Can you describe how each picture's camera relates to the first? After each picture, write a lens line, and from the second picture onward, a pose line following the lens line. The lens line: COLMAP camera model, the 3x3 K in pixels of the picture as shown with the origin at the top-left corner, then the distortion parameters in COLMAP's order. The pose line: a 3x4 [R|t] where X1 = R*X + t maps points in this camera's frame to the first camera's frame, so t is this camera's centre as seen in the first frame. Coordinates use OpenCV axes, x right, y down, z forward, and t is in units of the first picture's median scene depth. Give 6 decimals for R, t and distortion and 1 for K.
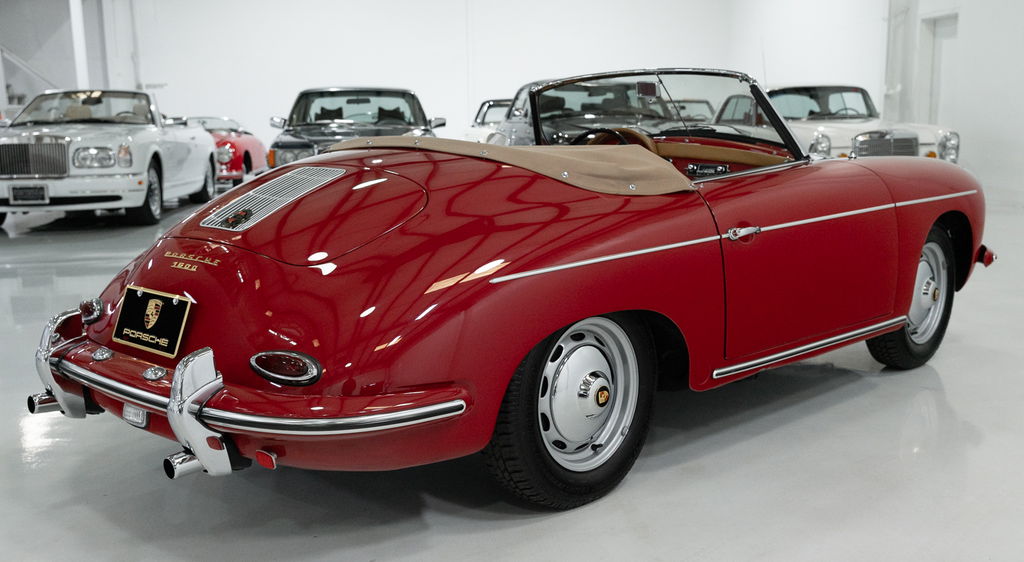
lens RADIAL K [[1049.0, 0, 523.3], [0, 1049.0, 323.3], [0, 0, 1]] dist [0.041102, 0.000000]
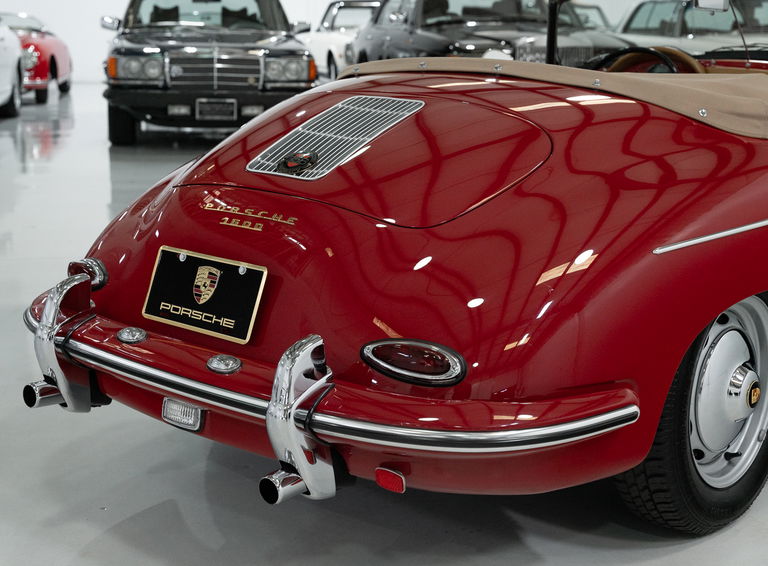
lens RADIAL K [[1227.8, 0, 380.9], [0, 1227.8, 286.5], [0, 0, 1]] dist [0.041191, 0.000000]
pose [[0.999350, 0.013917, 0.033257, -0.243700], [-0.014584, 0.999696, 0.019898, -0.026953], [-0.032970, -0.020370, 0.999249, 0.083624]]
